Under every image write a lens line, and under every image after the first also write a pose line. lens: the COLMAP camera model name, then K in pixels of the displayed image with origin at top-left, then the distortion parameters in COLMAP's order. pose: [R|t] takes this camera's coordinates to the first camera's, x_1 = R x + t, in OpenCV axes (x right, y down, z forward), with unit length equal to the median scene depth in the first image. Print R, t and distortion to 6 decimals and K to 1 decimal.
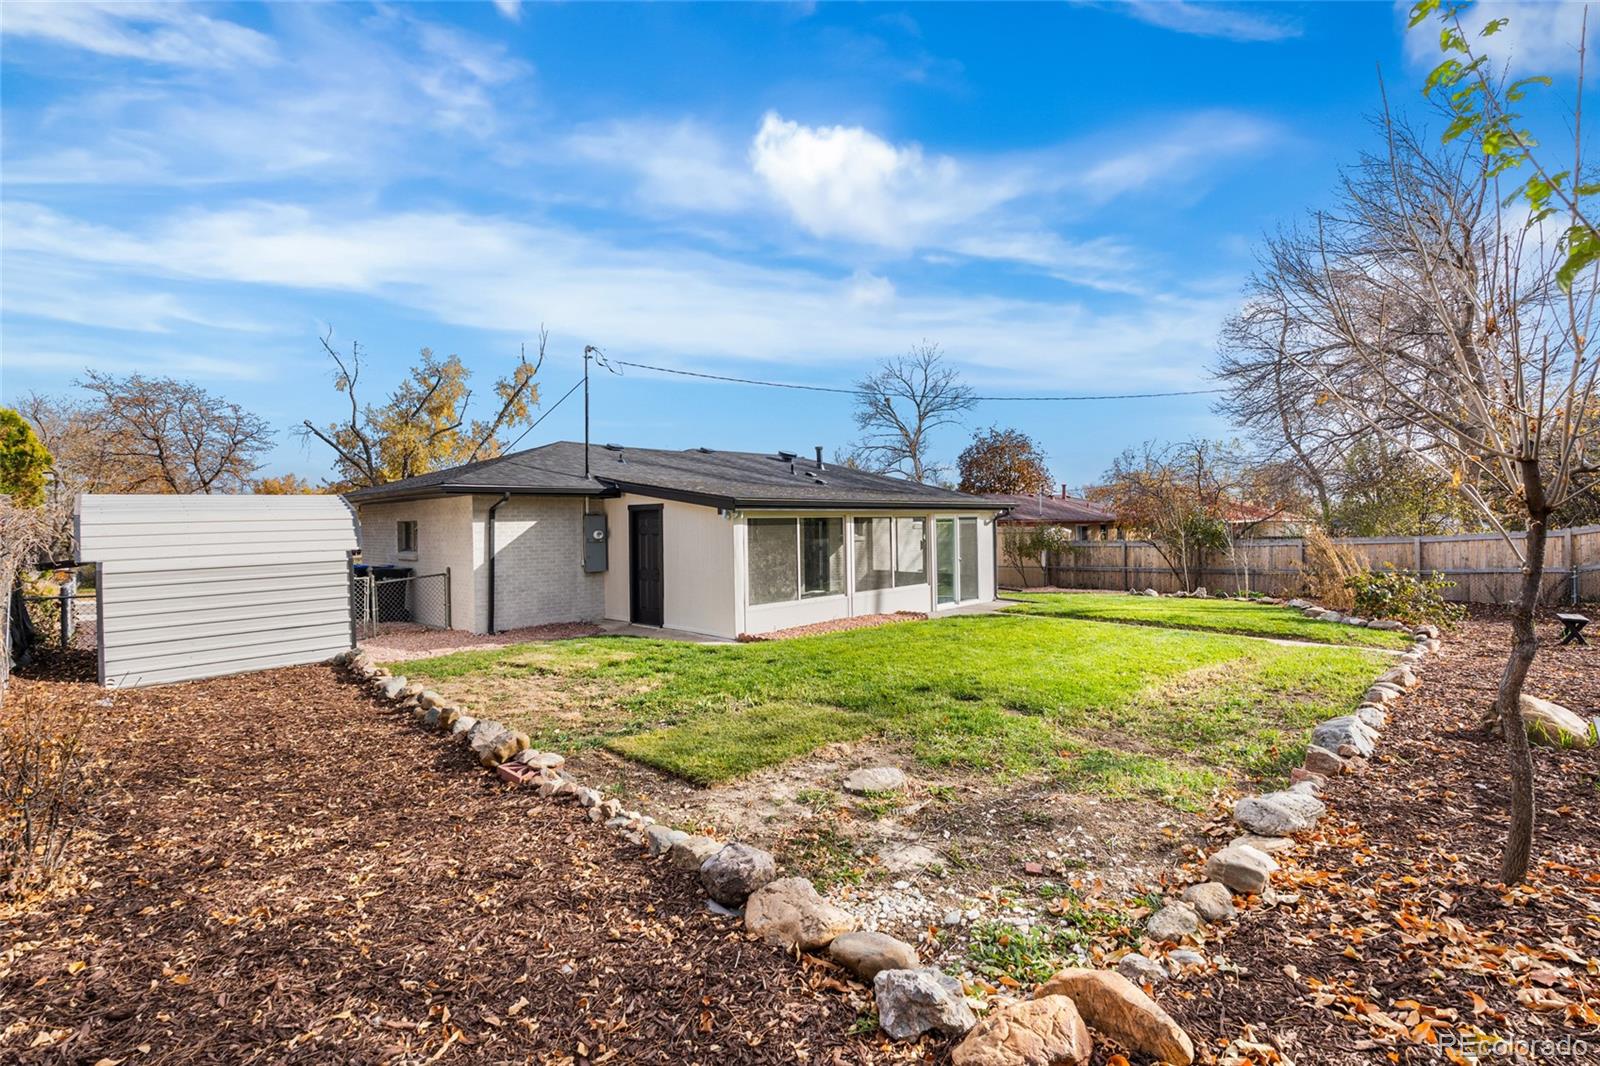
lens RADIAL K [[712.9, 0, 798.6], [0, 712.9, 525.3], [0, 0, 1]] dist [-0.005451, -0.000115]
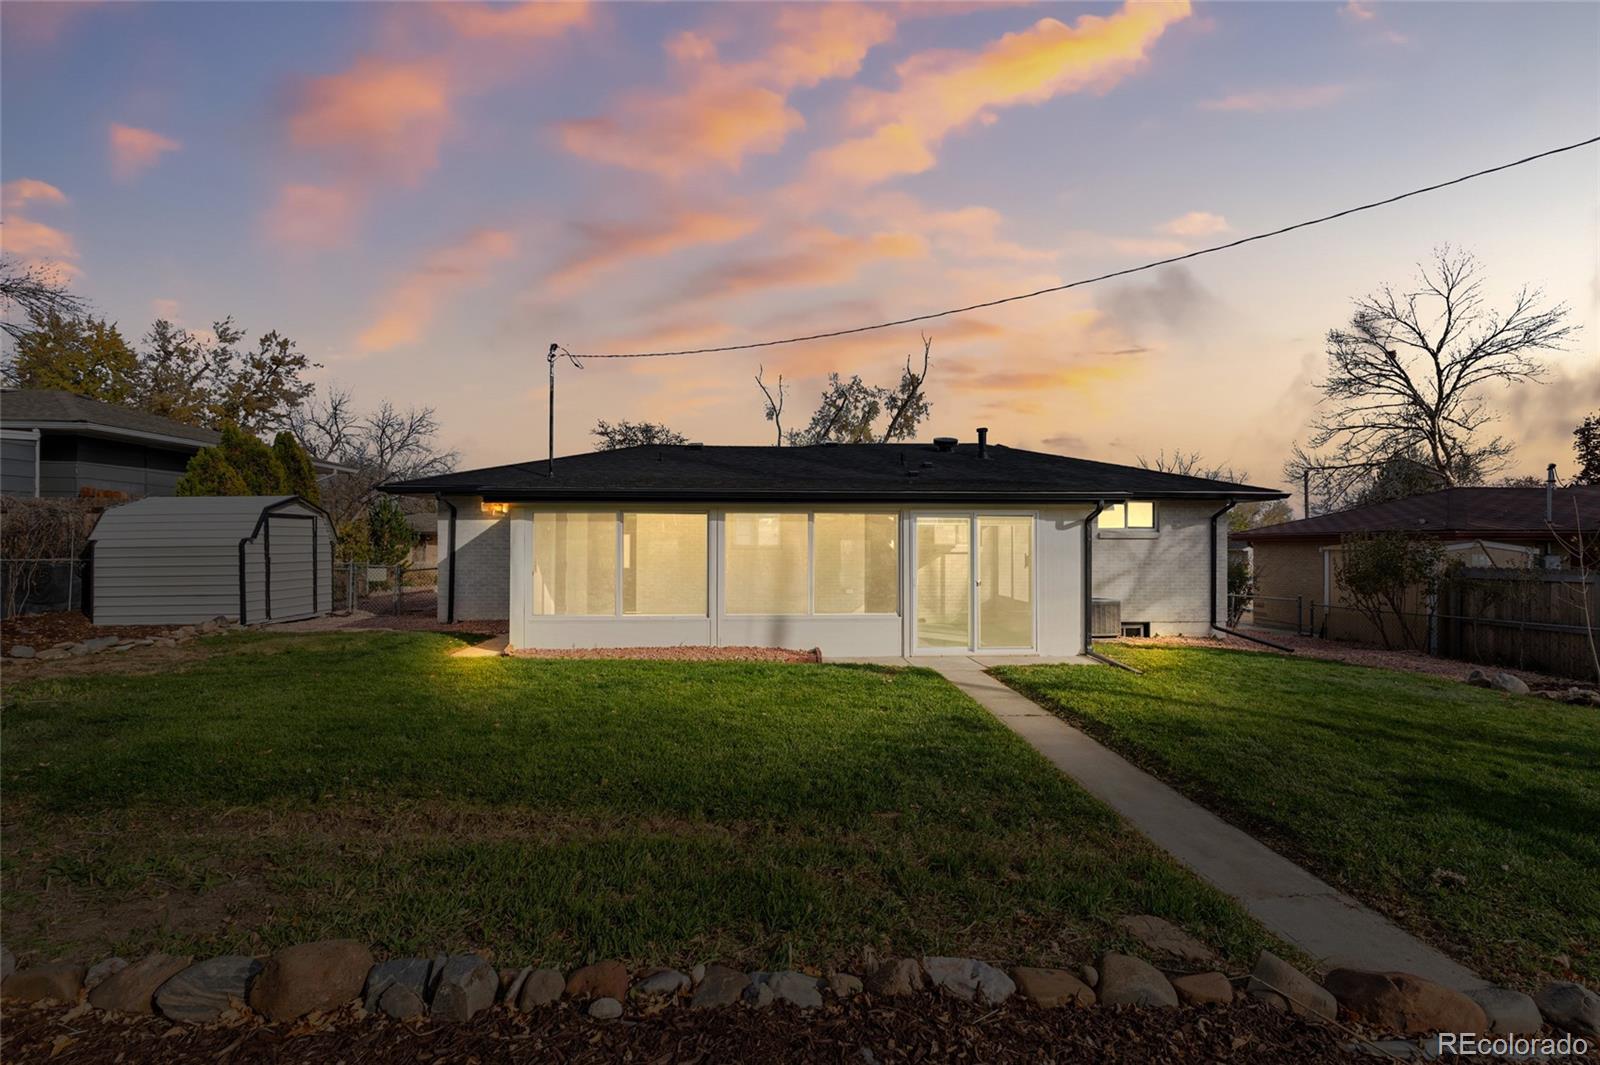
lens RADIAL K [[712.9, 0, 800.2], [0, 712.9, 537.4], [0, 0, 1]] dist [-0.005451, -0.000115]
pose [[0.732848, 0.012962, -0.680269, 0.205656], [-0.014851, 0.999885, 0.003054, 0.003193], [0.680230, 0.007865, 0.732957, 0.163542]]
